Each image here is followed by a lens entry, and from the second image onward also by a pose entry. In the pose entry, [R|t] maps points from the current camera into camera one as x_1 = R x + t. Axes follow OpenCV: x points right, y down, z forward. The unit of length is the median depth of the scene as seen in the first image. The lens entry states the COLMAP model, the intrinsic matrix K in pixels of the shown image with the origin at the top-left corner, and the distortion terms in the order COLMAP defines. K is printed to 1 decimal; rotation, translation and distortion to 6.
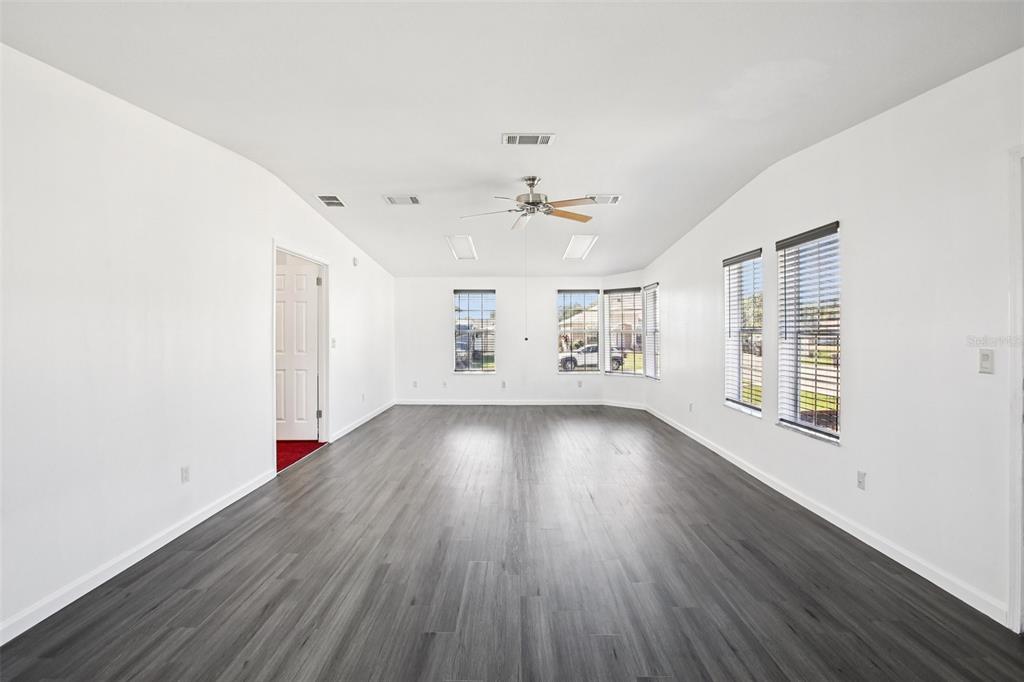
lens RADIAL K [[481.8, 0, 514.3], [0, 481.8, 327.4], [0, 0, 1]] dist [-0.054165, 0.028309]
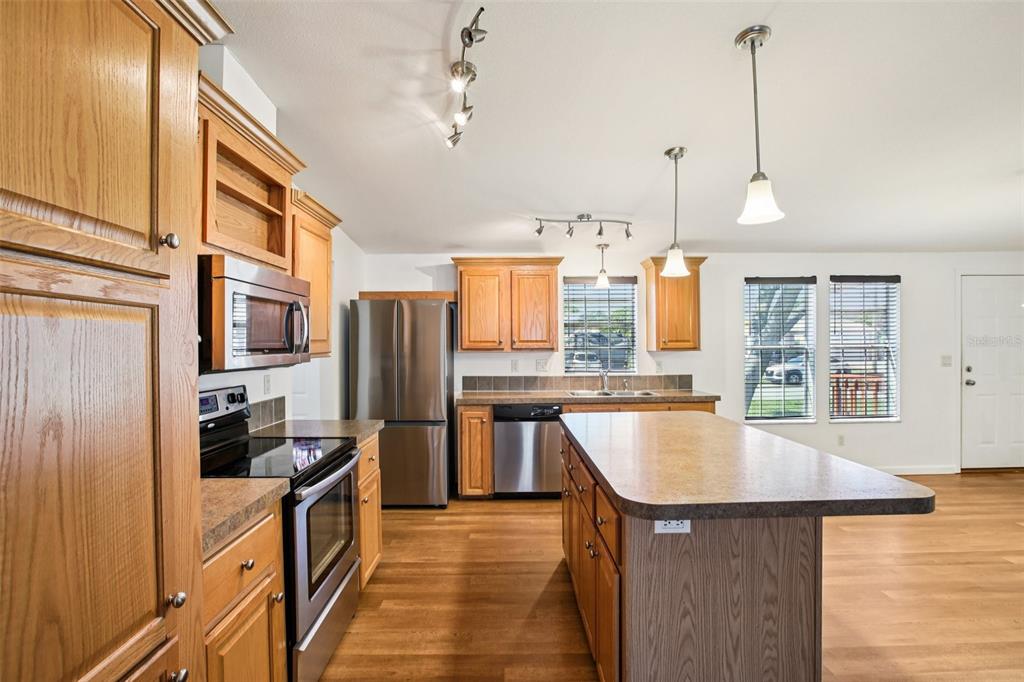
lens RADIAL K [[472.8, 0, 505.6], [0, 472.8, 343.6], [0, 0, 1]] dist [-0.034789, 0.000823]
pose [[0.020061, -0.000025, 0.999799, -0.532820], [-0.002537, 0.999997, 0.000076, -0.000569], [-0.999796, -0.002538, 0.020061, 1.341784]]
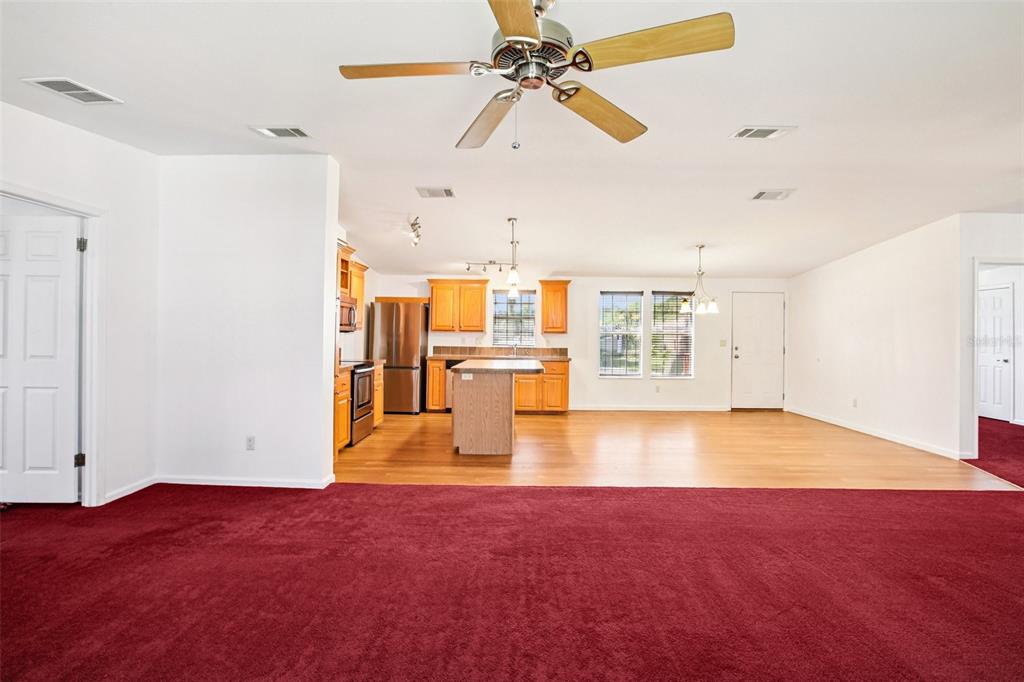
lens RADIAL K [[485.1, 0, 508.7], [0, 485.1, 327.4], [0, 0, 1]] dist [-0.046033, 0.014409]
pose [[0.042092, 0.016273, 0.998981, -1.262969], [-0.021851, 0.999643, -0.015363, 0.020446], [-0.998875, -0.021183, 0.042433, 1.113858]]
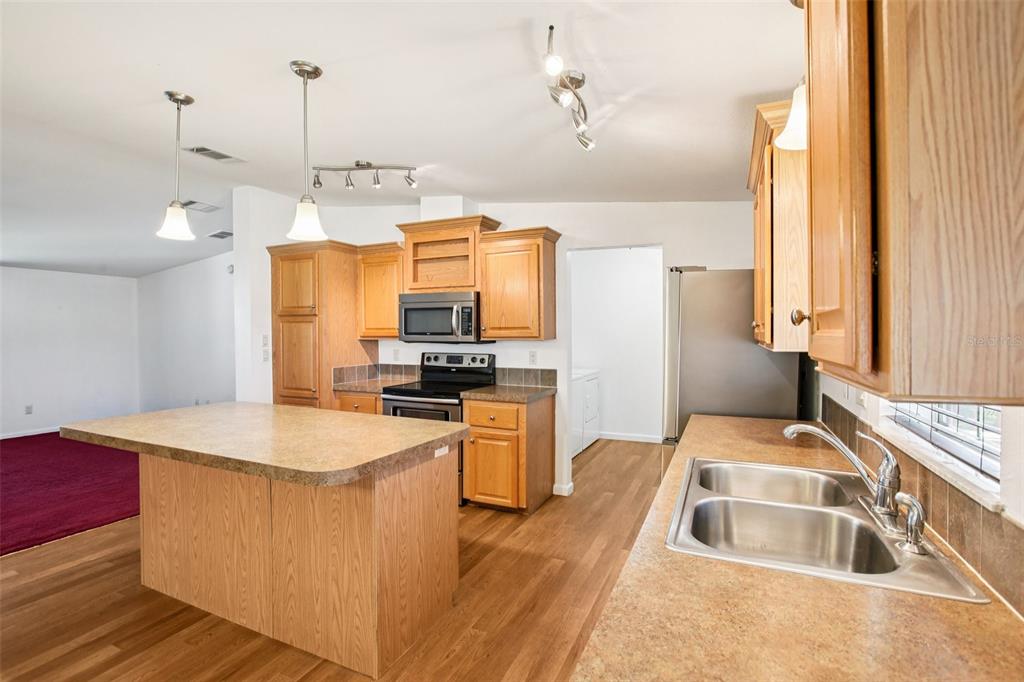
lens RADIAL K [[482.6, 0, 512.0], [0, 482.6, 341.0], [0, 0, 1]] dist [-0.063415, 0.023060]
pose [[0.902982, 0.008587, -0.429594, 0.344089], [0.002926, 0.999654, 0.026132, -0.002309], [0.429669, -0.024854, 0.902644, 0.866351]]
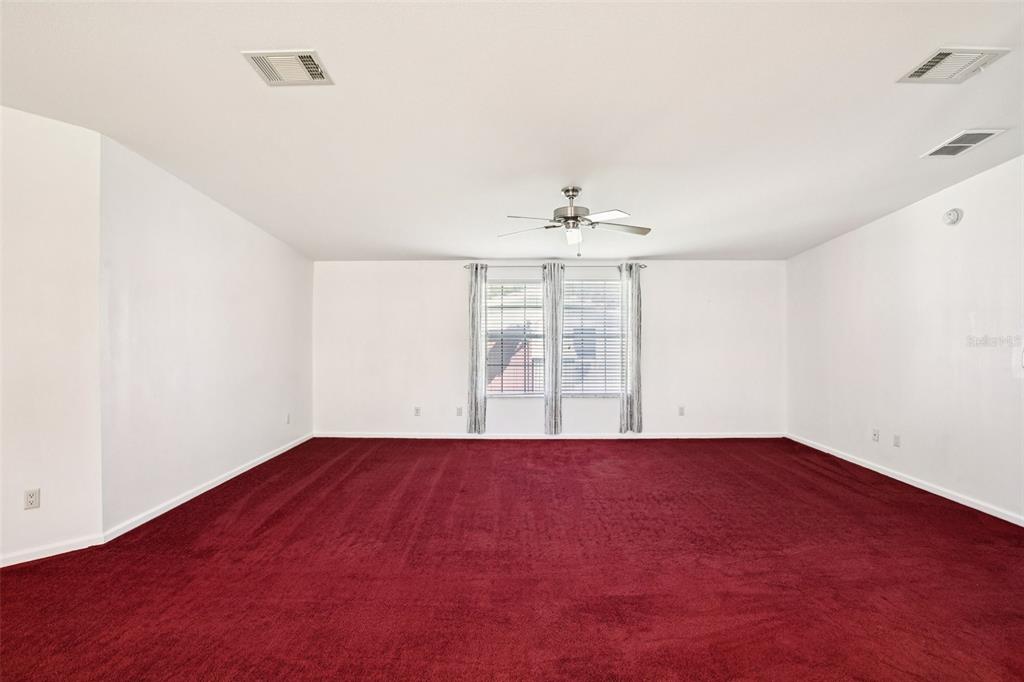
lens RADIAL K [[473.8, 0, 512.2], [0, 473.8, 332.6], [0, 0, 1]] dist [-0.030318, 0.001014]
pose [[-0.020183, 0.006471, -0.999775, -0.174910], [0.010947, 0.999921, 0.006251, 0.003093], [0.999736, -0.010818, -0.020252, 1.027557]]
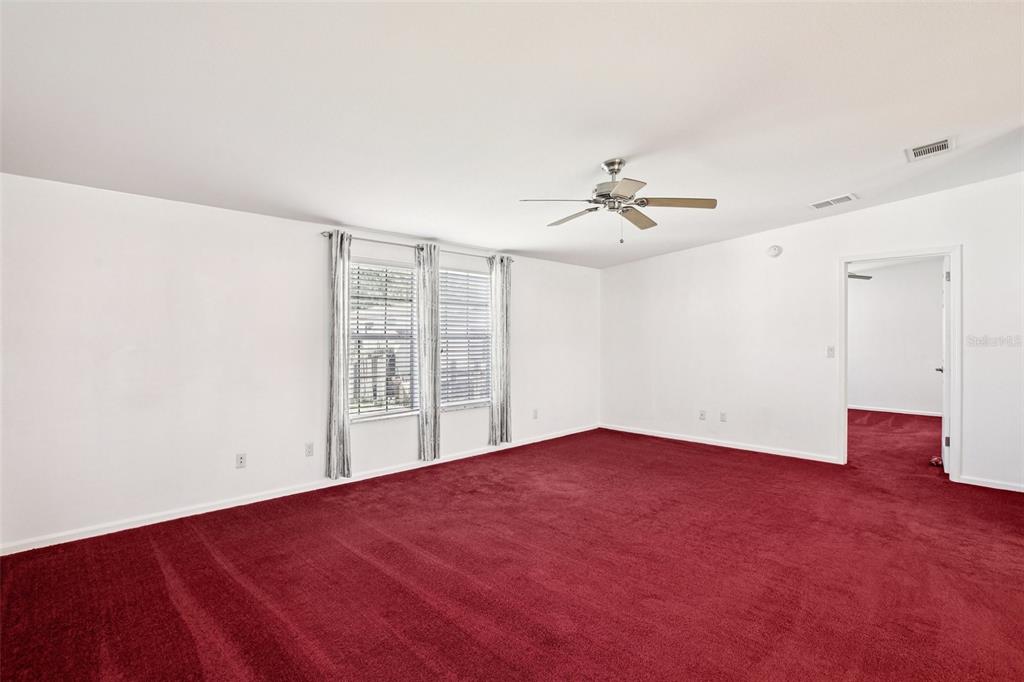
lens RADIAL K [[491.7, 0, 505.8], [0, 491.7, 336.7], [0, 0, 1]] dist [-0.046562, 0.000236]
pose [[0.683654, 0.013430, -0.729683, -0.544654], [-0.000599, 0.999841, 0.017842, 0.002606], [0.729806, -0.011761, 0.683553, 0.555102]]
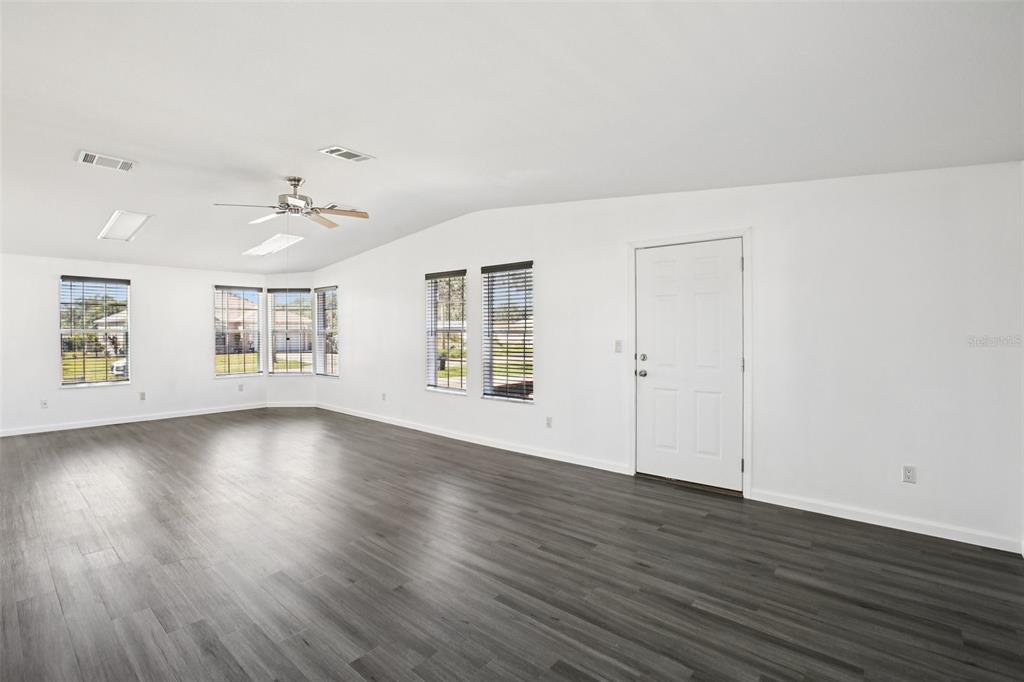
lens RADIAL K [[473.8, 0, 512.2], [0, 473.8, 332.6], [0, 0, 1]] dist [-0.030318, 0.001014]
pose [[0.656026, -0.004525, 0.754725, -0.350889], [-0.004468, 0.999941, 0.009879, -0.001100], [-0.754725, -0.009853, 0.655967, 0.010675]]
